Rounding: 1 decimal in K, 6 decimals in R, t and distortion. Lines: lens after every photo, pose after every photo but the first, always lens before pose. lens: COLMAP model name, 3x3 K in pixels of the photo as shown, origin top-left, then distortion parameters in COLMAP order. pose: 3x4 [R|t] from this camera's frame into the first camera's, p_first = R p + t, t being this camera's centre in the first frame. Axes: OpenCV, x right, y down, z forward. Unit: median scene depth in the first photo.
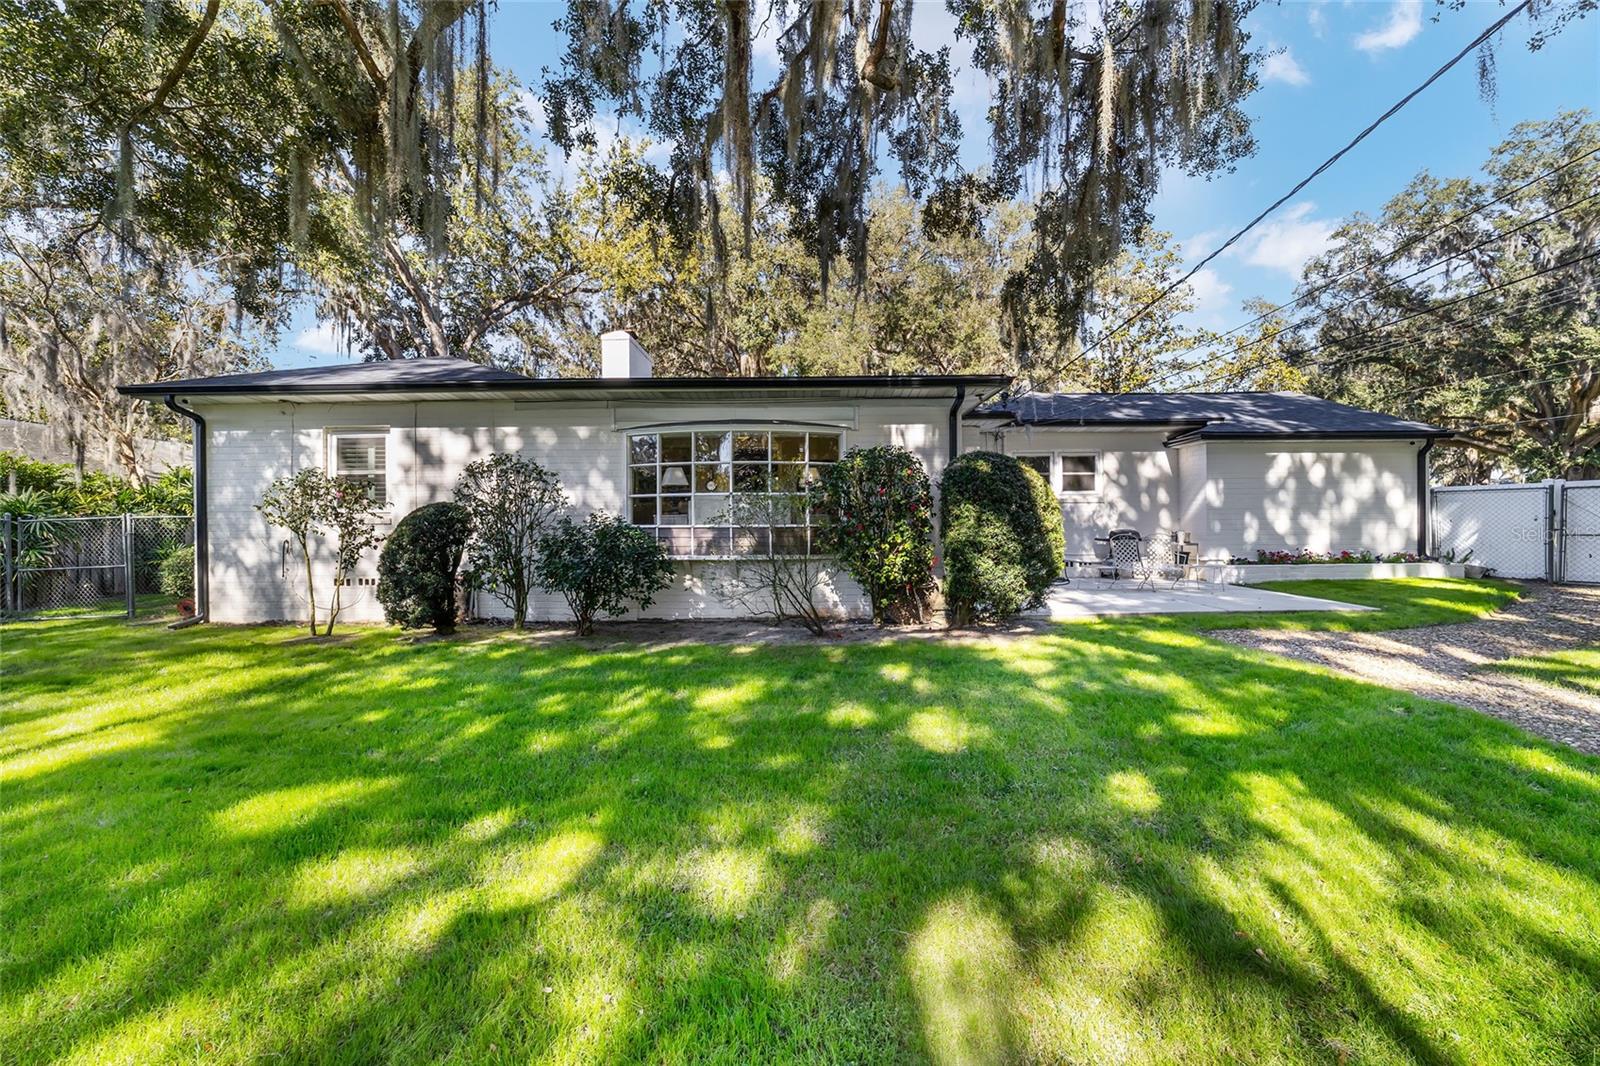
lens RADIAL K [[642.8, 0, 800.0], [0, 642.8, 533.0], [0, 0, 1]] dist [-0.000854, 0.000082]
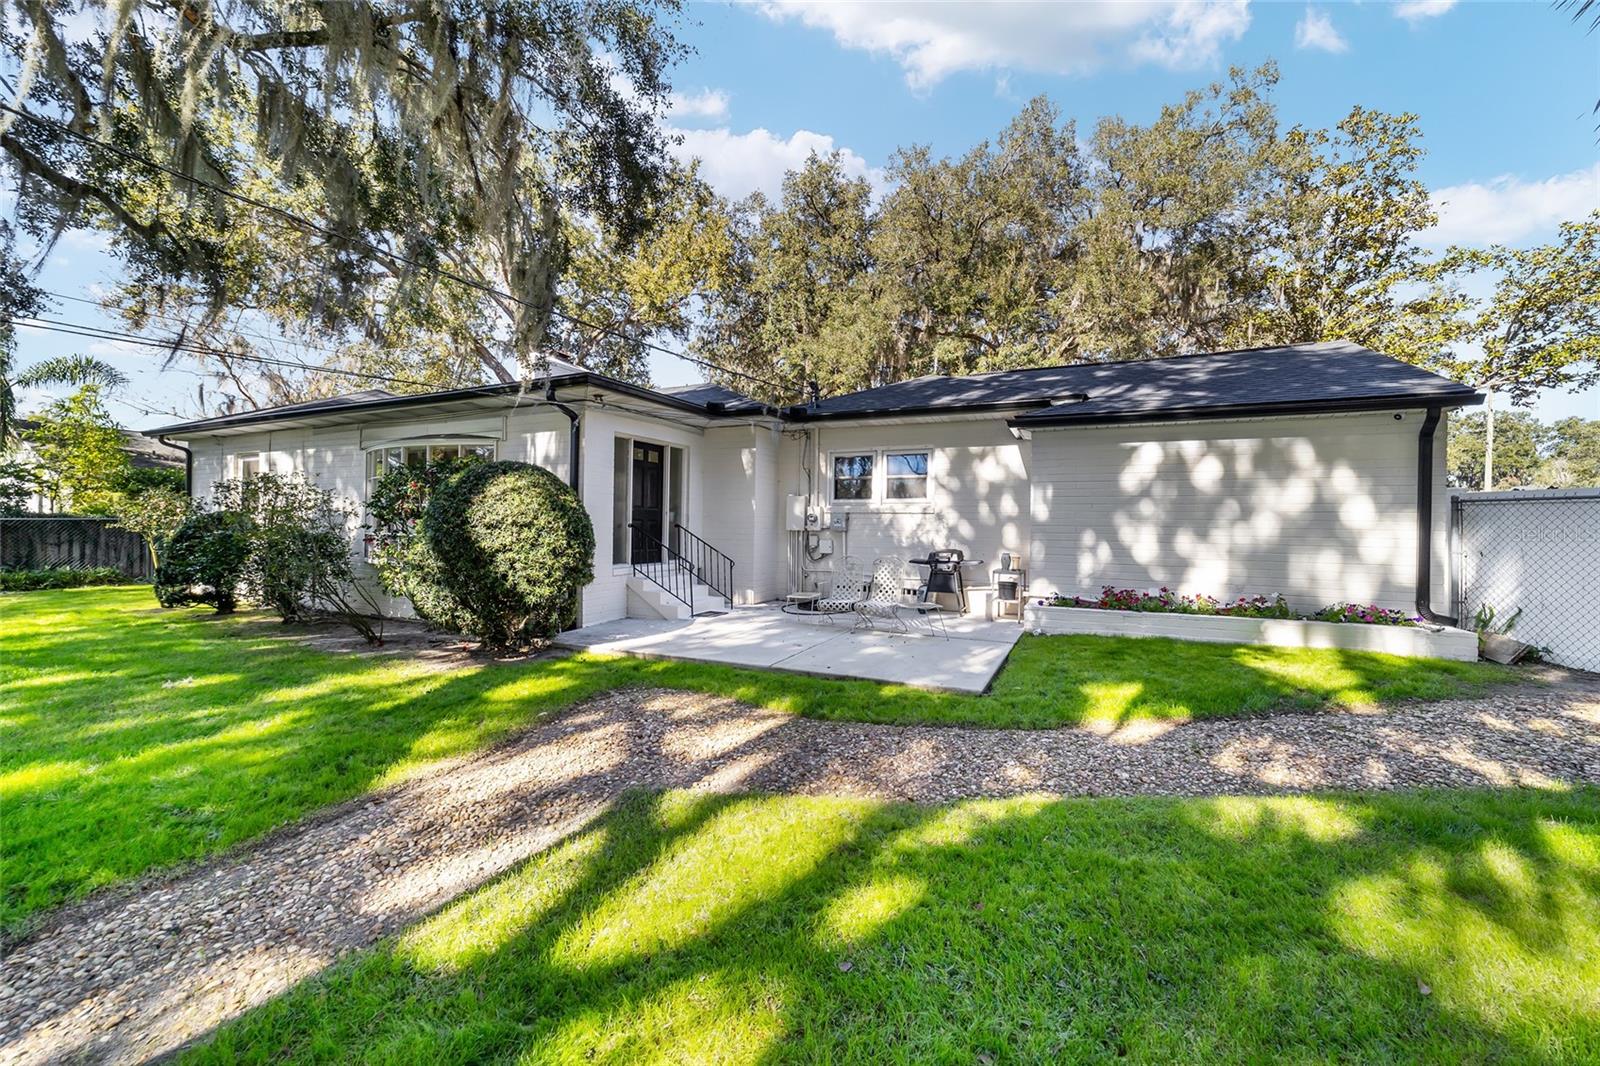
lens RADIAL K [[642.8, 0, 800.0], [0, 642.8, 533.0], [0, 0, 1]] dist [-0.000854, 0.000082]
pose [[0.903406, 0.022673, -0.428186, 0.712914], [-0.020904, 0.999742, 0.008833, -0.029467], [0.428276, 0.000971, 0.903648, 0.245339]]
